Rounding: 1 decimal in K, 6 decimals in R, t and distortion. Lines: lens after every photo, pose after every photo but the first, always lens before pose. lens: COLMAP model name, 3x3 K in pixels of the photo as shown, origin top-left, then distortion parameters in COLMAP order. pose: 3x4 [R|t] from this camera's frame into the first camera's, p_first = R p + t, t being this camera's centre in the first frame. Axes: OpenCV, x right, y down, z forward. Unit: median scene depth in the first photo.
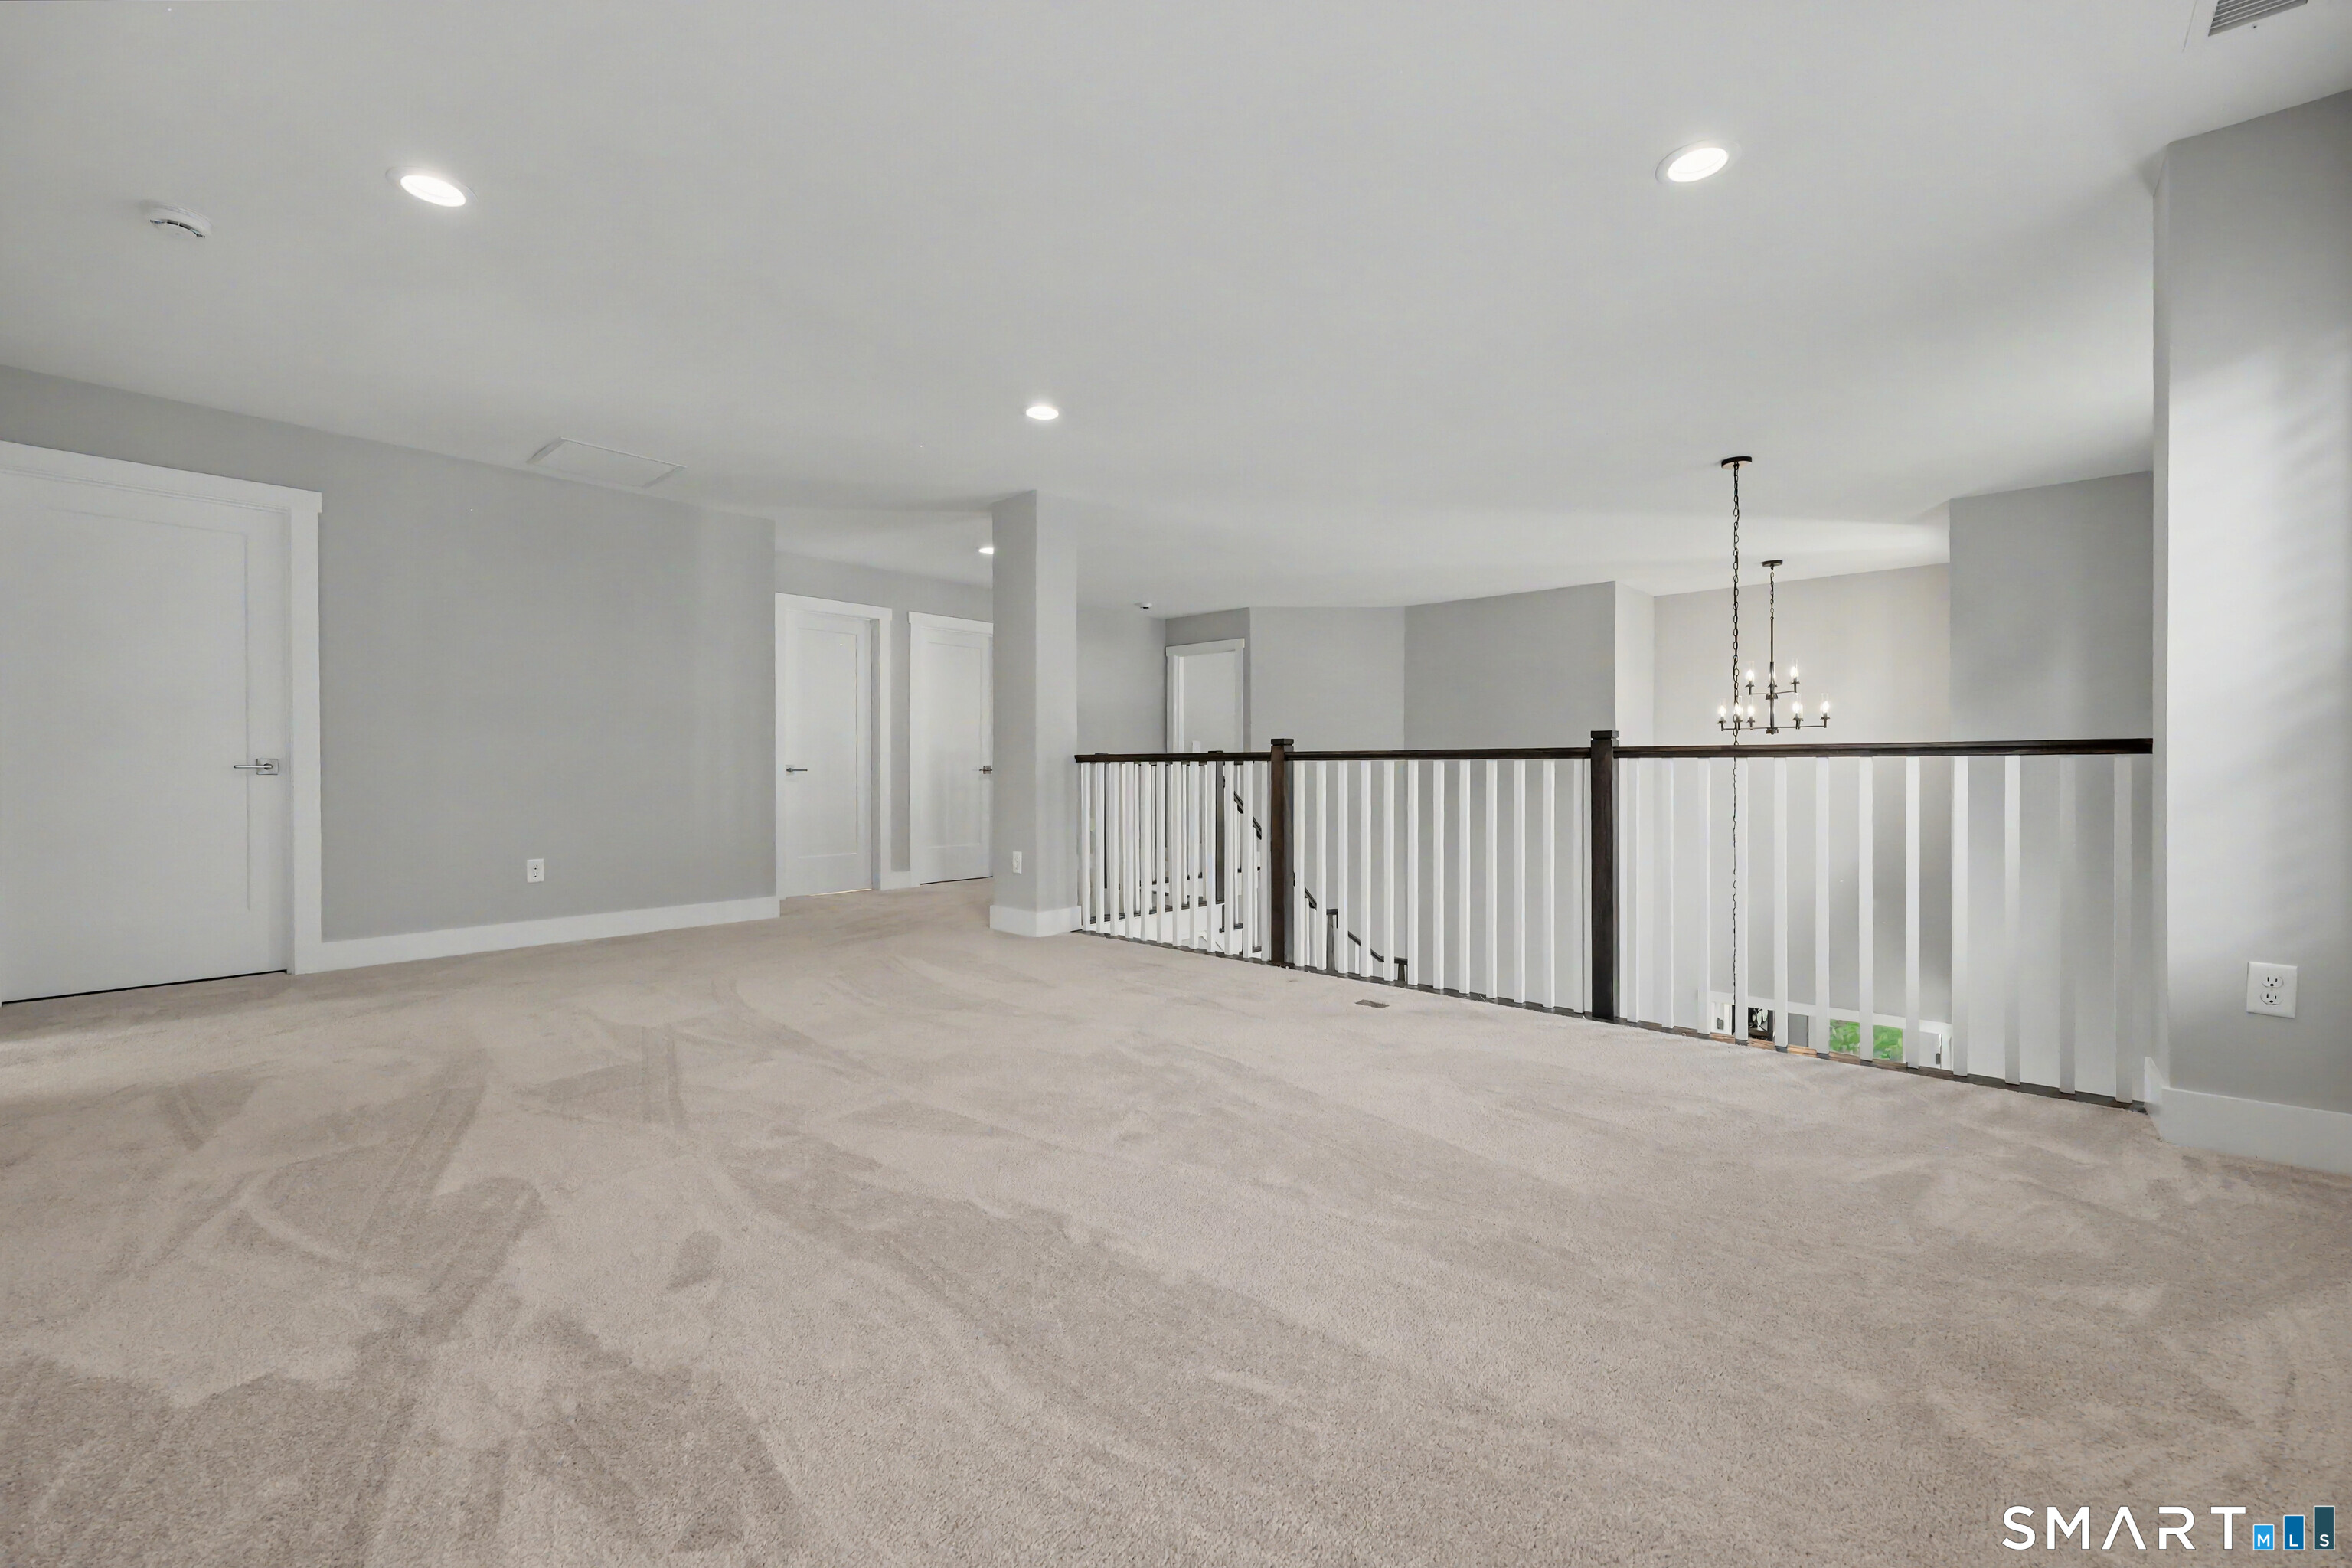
lens RADIAL K [[963.0, 0, 1194.6], [0, 963.0, 782.8], [0, 0, 1]] dist [0.000680, -0.000043]
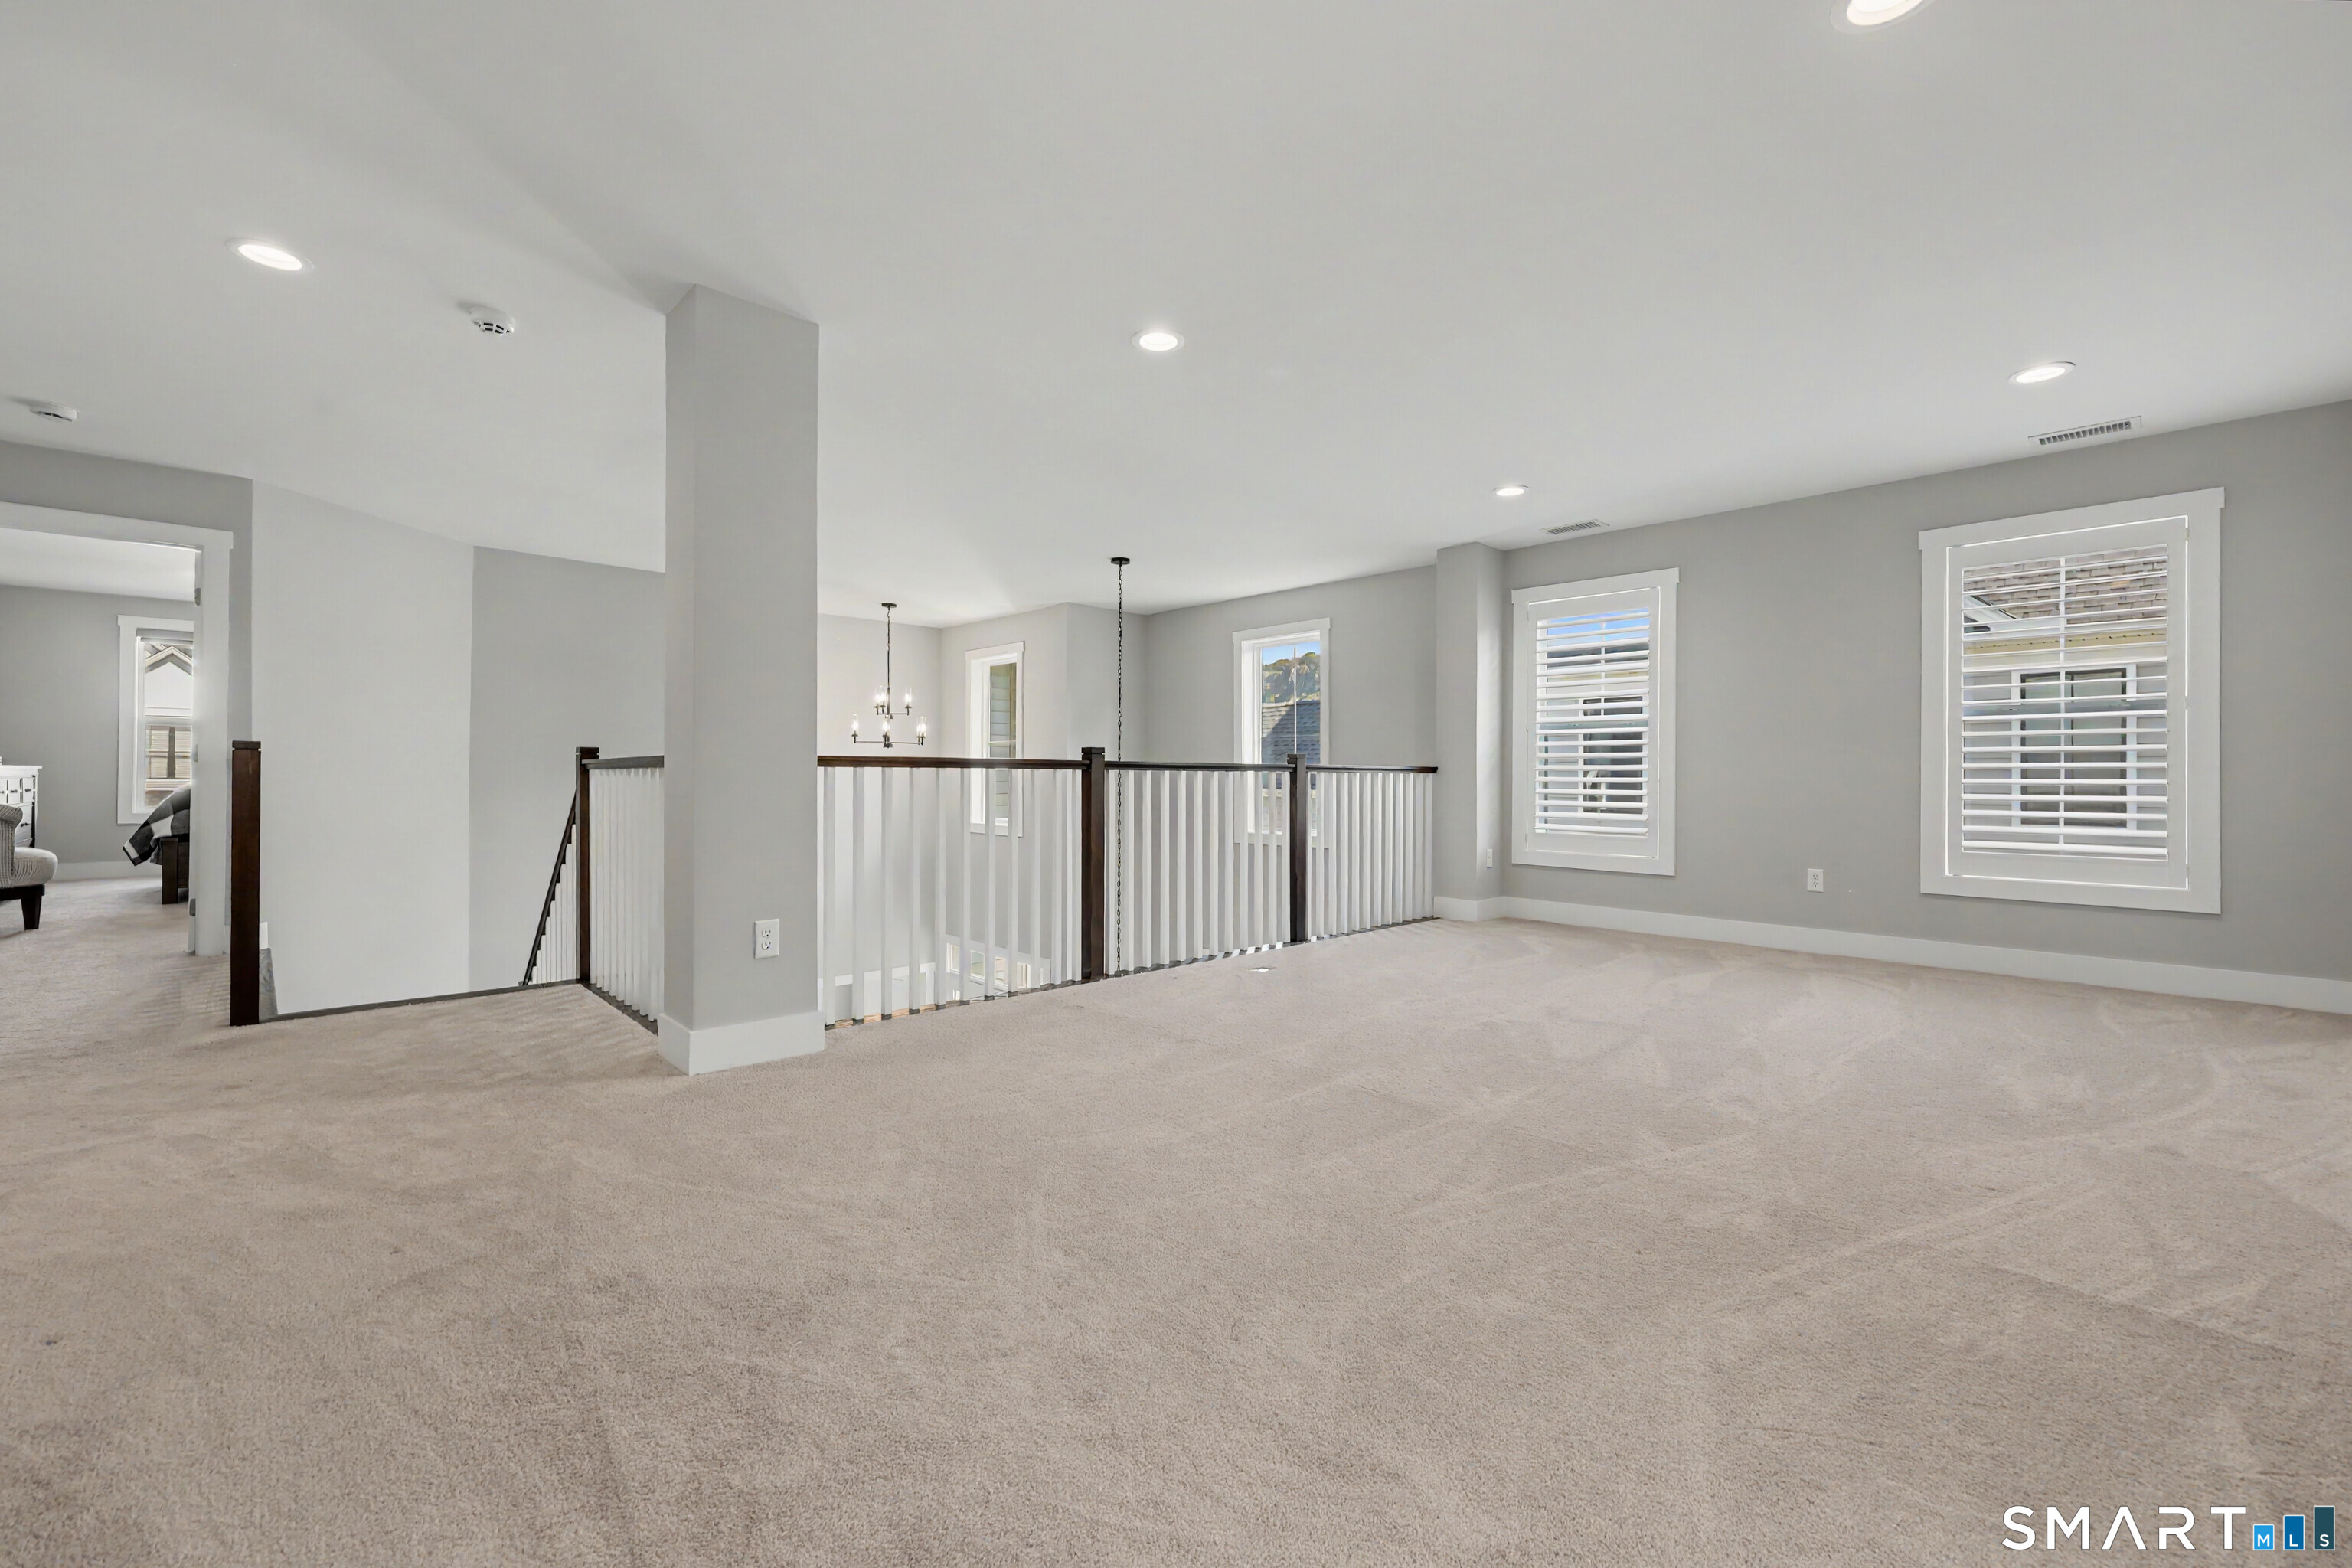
lens RADIAL K [[963.0, 0, 1193.7], [0, 963.0, 776.4], [0, 0, 1]] dist [0.000680, -0.000043]
pose [[0.066223, 0.003818, 0.997798, -0.840832], [0.008309, 0.999956, -0.004377, -0.010539], [-0.997770, 0.008580, 0.066189, 0.801767]]
